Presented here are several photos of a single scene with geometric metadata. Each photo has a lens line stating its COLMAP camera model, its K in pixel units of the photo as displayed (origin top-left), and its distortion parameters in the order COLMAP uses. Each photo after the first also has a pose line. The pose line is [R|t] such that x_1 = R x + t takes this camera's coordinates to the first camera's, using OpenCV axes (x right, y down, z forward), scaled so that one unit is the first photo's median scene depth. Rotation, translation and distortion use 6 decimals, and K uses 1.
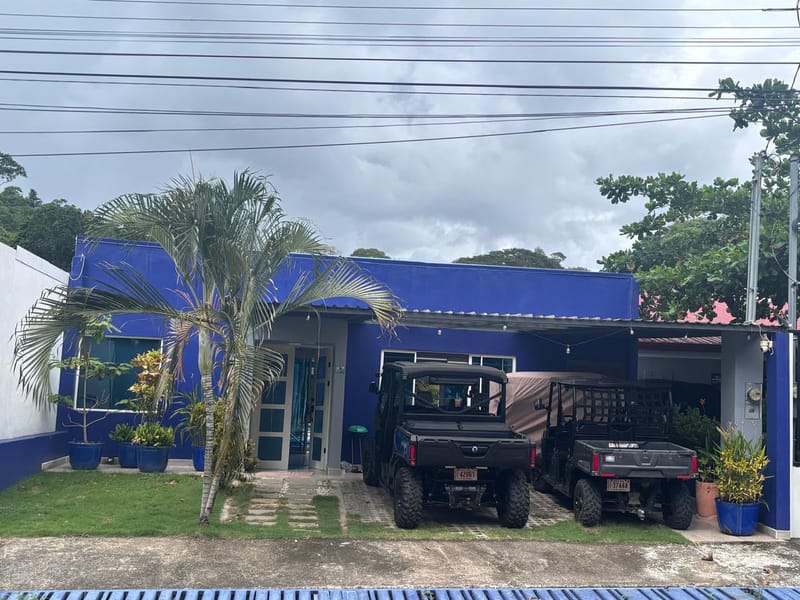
lens RADIAL K [[909.2, 0, 400.0], [0, 909.2, 300.0], [0, 0, 1]] dist [0.007521, -0.003033]
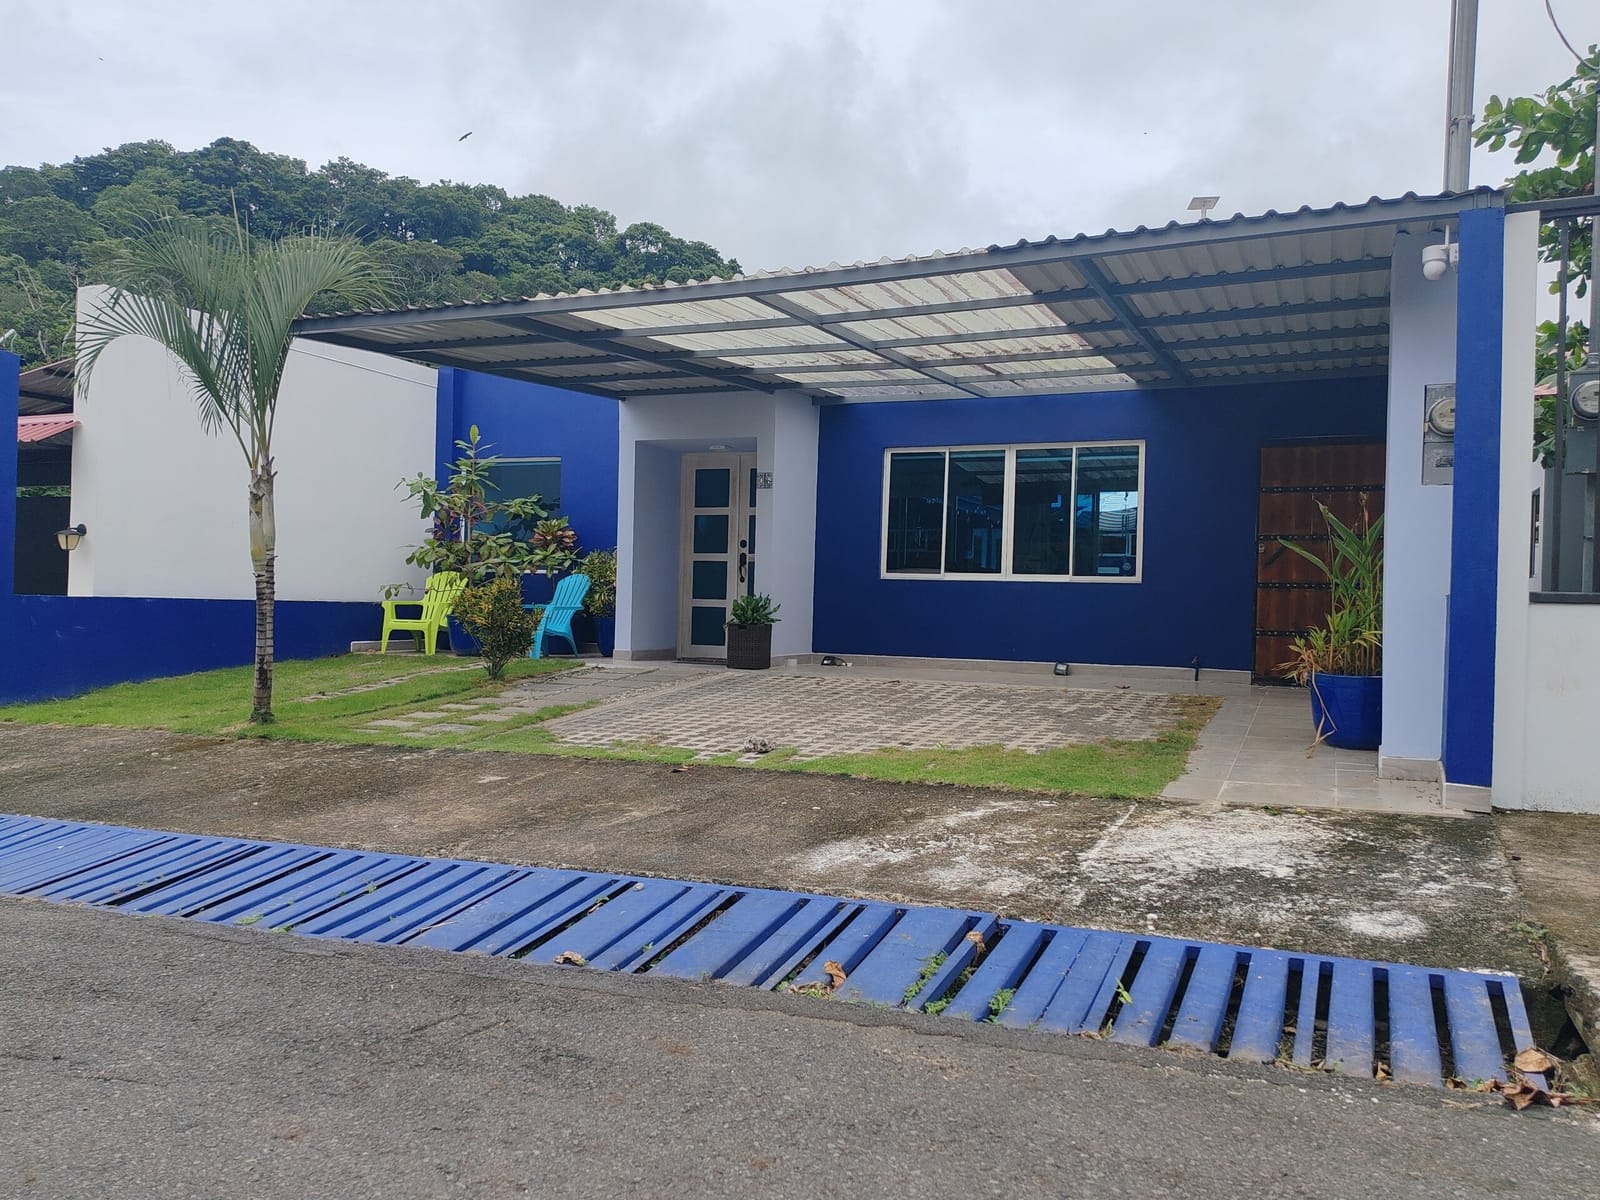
lens RADIAL K [[1203.9, 0, 800.0], [0, 1203.9, 600.0], [0, 0, 1]] dist [0.081675, -0.110078]
pose [[0.863467, -0.024961, -0.503788, 0.459665], [0.067660, 0.995480, 0.066641, 0.142904], [0.499848, -0.091629, 0.861253, 0.508901]]
